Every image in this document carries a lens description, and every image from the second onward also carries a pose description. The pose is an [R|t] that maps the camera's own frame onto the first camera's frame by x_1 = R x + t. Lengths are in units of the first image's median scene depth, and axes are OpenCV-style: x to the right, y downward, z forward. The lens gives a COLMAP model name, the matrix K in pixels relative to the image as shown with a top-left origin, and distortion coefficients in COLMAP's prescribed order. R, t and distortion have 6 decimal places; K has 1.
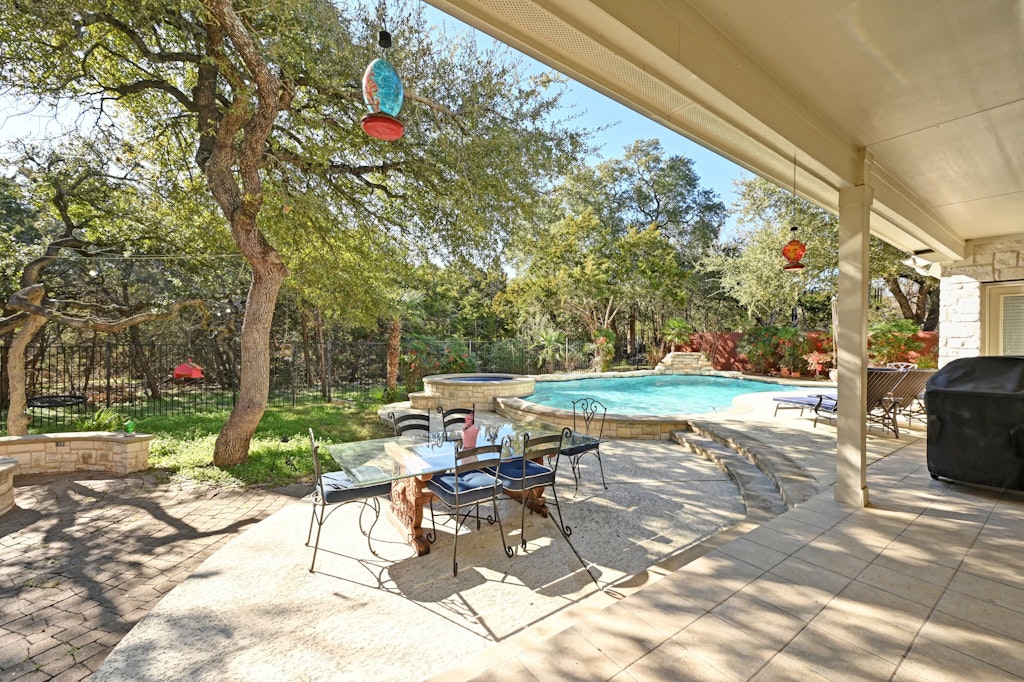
lens RADIAL K [[412.0, 0, 514.6], [0, 412.0, 337.0], [0, 0, 1]] dist [-0.000143, 0.001341]
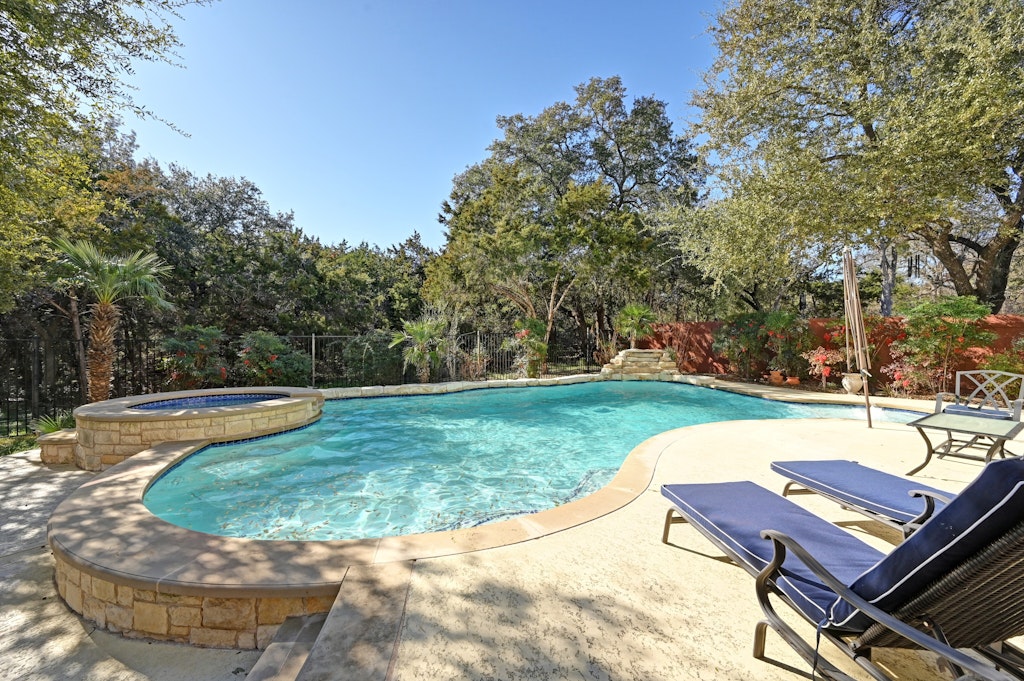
lens RADIAL K [[412.0, 0, 512.3], [0, 412.0, 335.4], [0, 0, 1]] dist [-0.000143, 0.001341]
pose [[0.999528, -0.008383, -0.029545, 0.208876], [0.008524, 0.999953, 0.004629, 0.007328], [0.029504, -0.004879, 0.999553, 0.265126]]
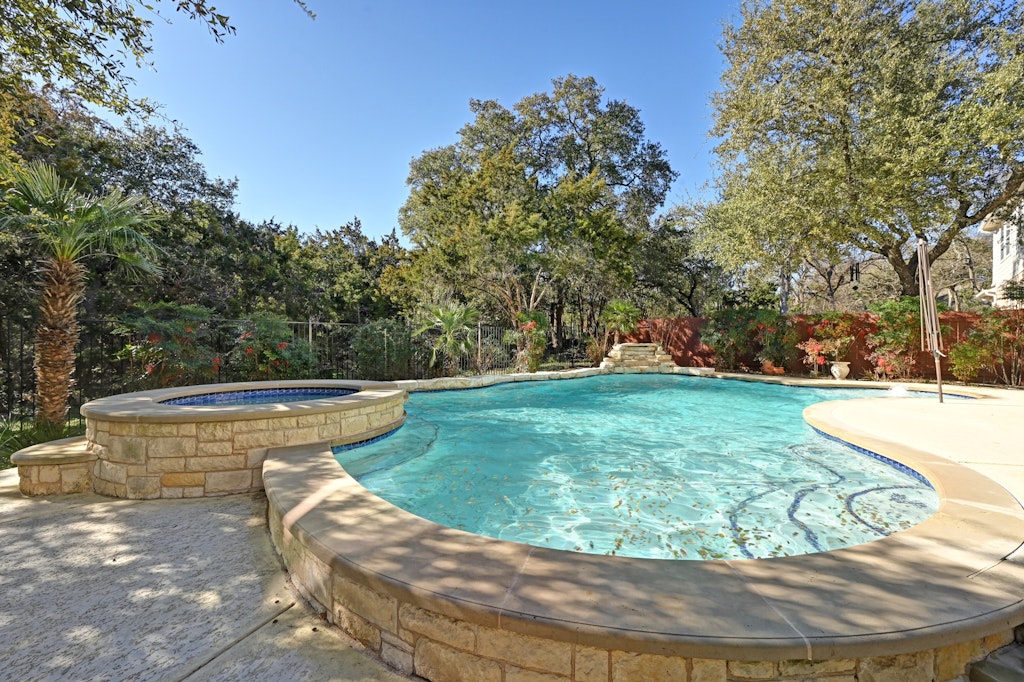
lens RADIAL K [[412.0, 0, 515.9], [0, 412.0, 337.2], [0, 0, 1]] dist [-0.000143, 0.001341]
pose [[0.978517, -0.001556, 0.206159, 0.045548], [0.001045, 0.999996, 0.002588, 0.024836], [-0.206162, -0.002317, 0.978515, 0.319873]]
